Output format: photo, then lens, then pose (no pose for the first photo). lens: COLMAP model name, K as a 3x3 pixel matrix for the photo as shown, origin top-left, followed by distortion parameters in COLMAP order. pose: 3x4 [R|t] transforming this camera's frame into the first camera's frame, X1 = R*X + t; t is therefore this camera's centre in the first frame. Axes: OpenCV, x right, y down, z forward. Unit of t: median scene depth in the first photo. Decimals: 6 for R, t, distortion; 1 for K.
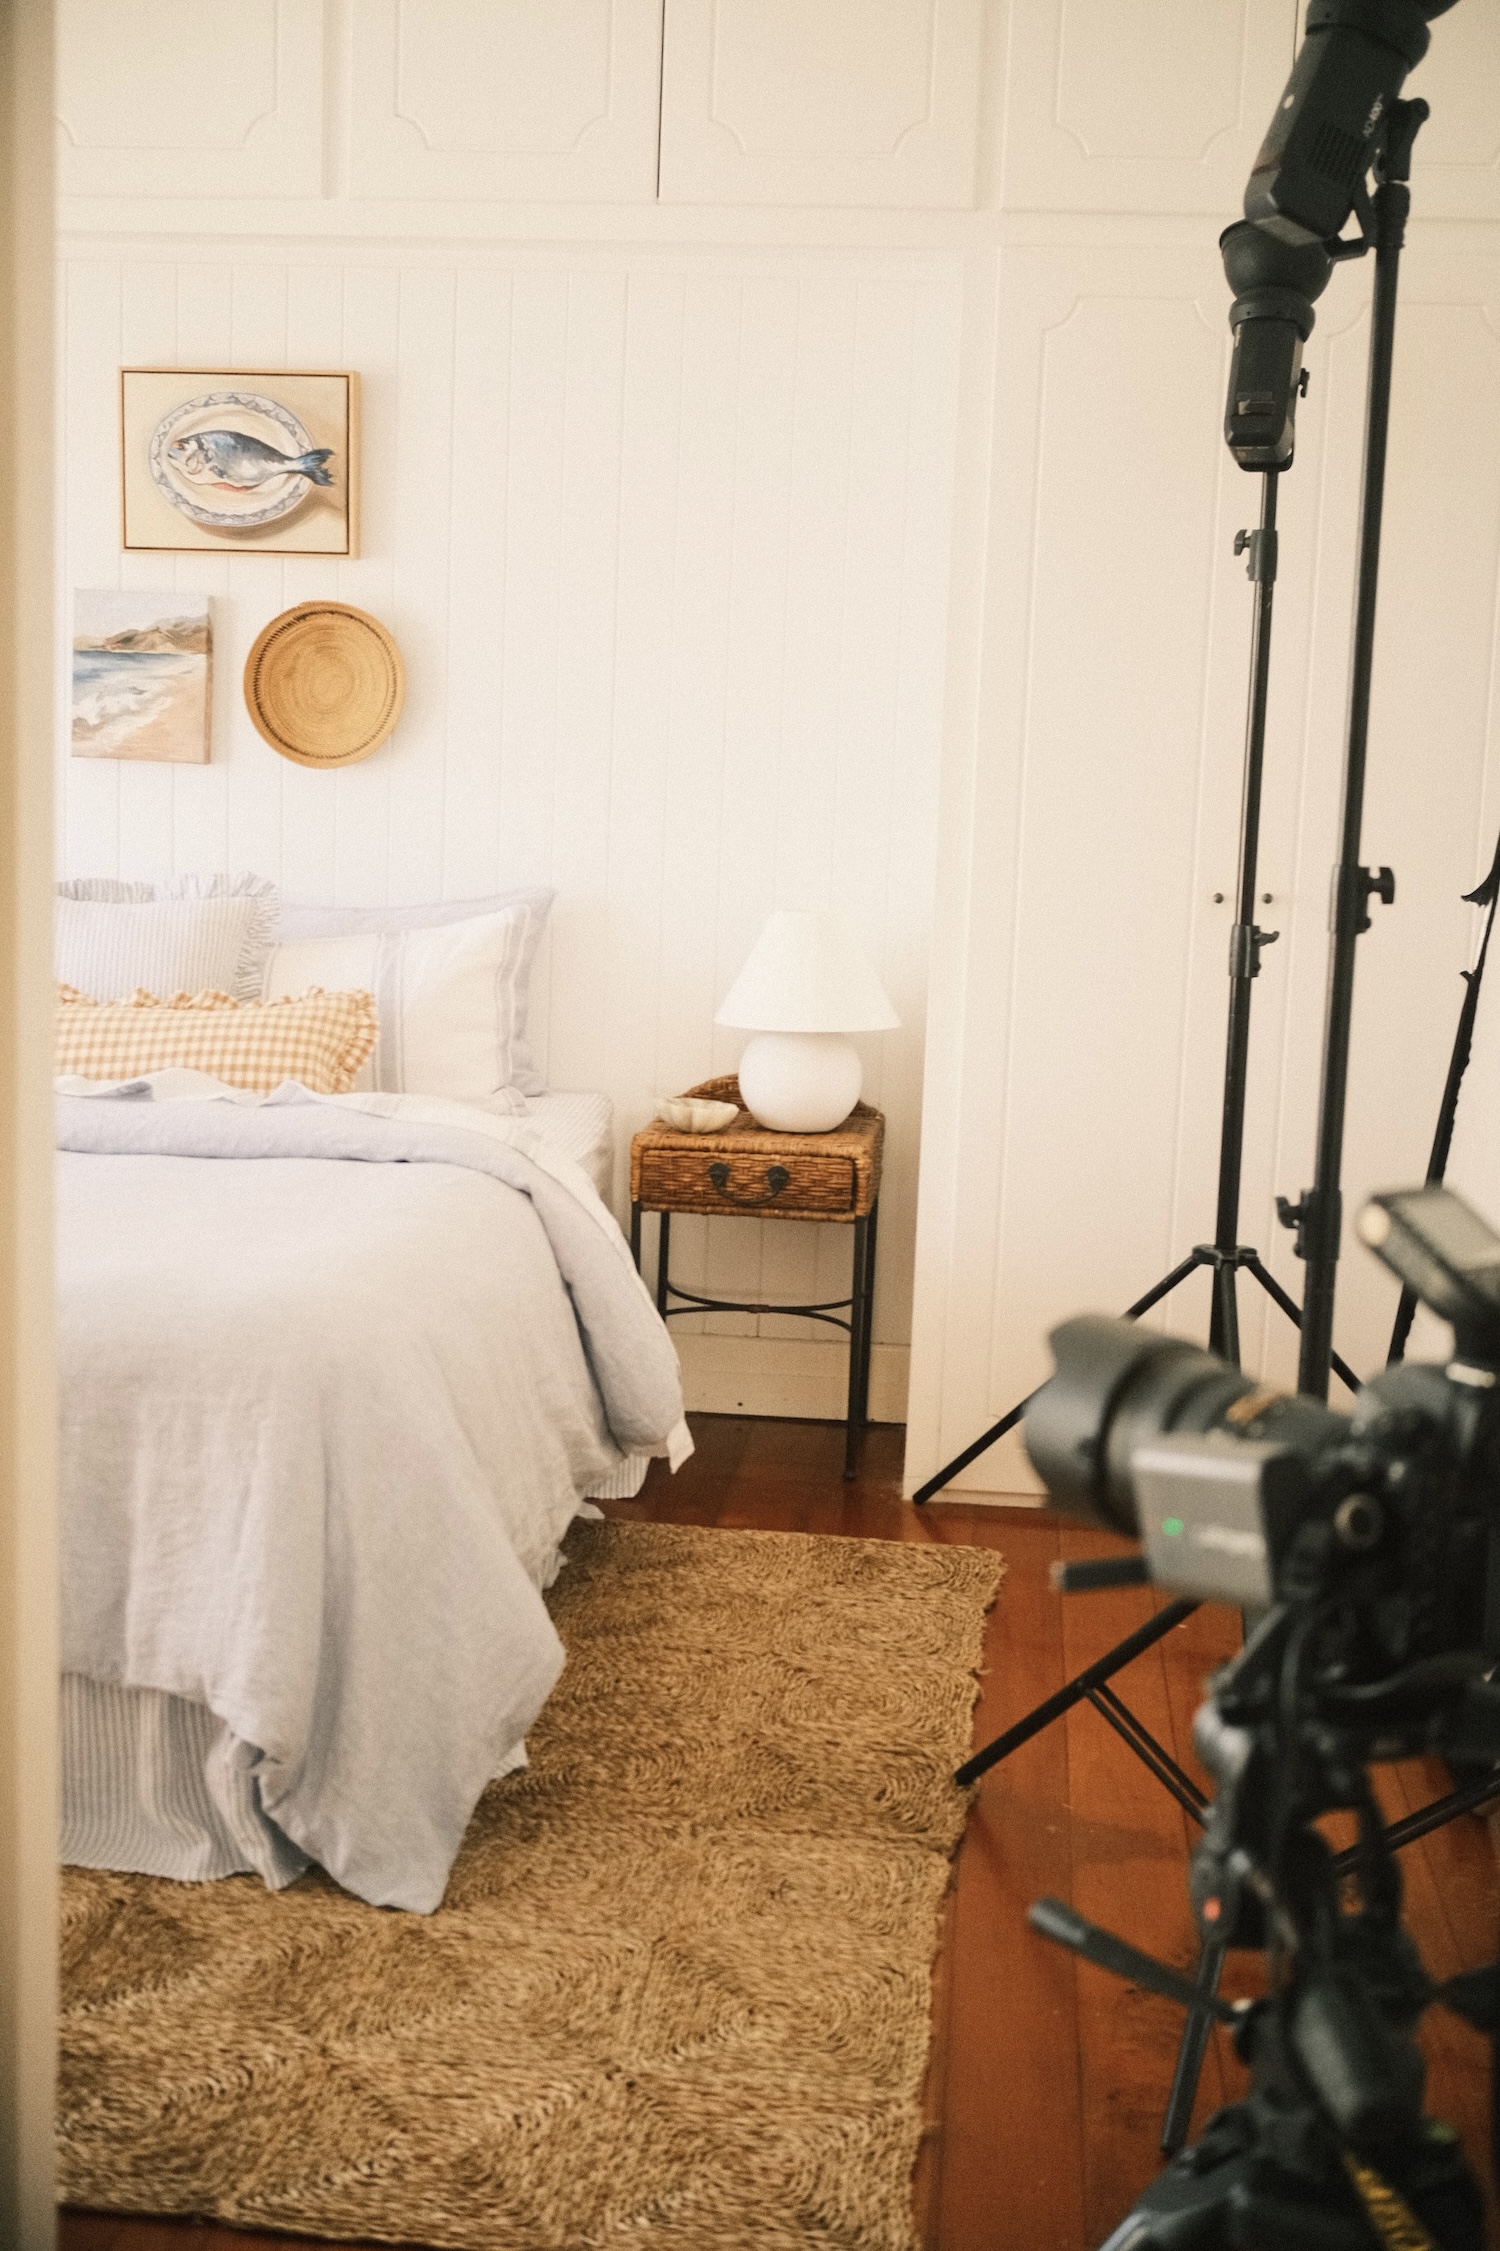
lens RADIAL K [[2639.3, 0, 743.4], [0, 2639.3, 1131.8], [0, 0, 1]] dist [-0.048043, 0.000000]
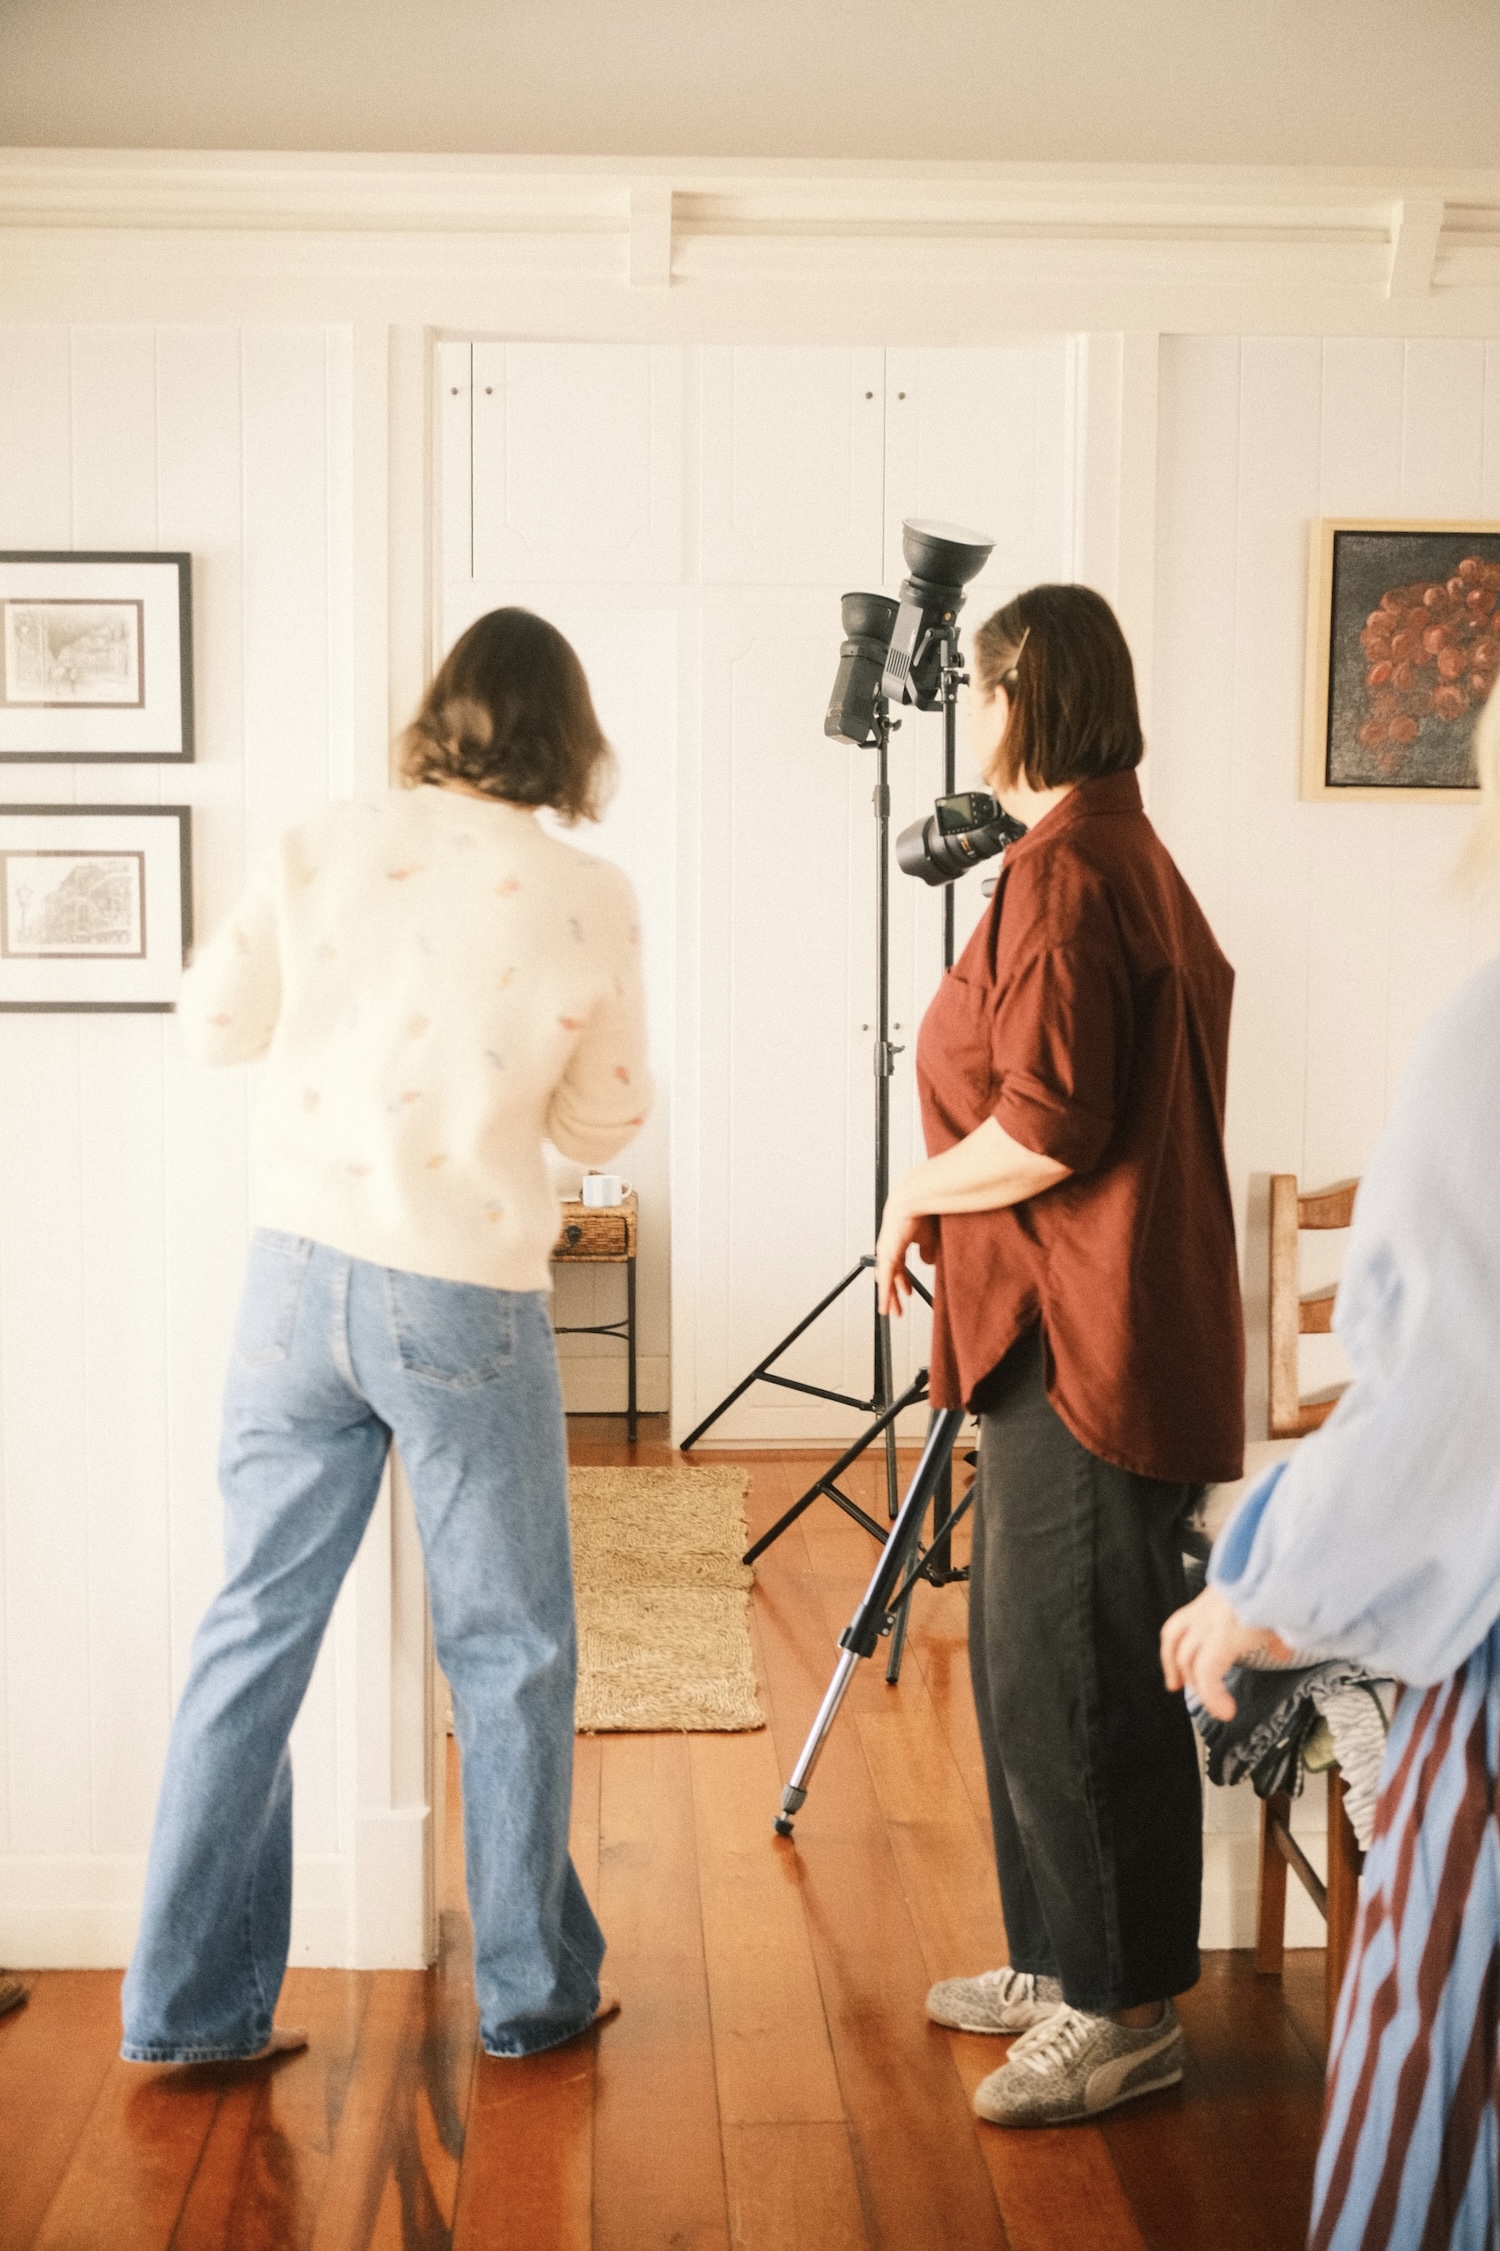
lens RADIAL K [[2639.3, 0, 755.0], [0, 2639.3, 1125.7], [0, 0, 1]] dist [-0.048043, 0.000000]
pose [[0.988246, -0.043849, 0.146448, -0.111500], [0.054356, 0.996167, -0.068528, 0.071698], [-0.142882, 0.075682, 0.986842, -0.507975]]
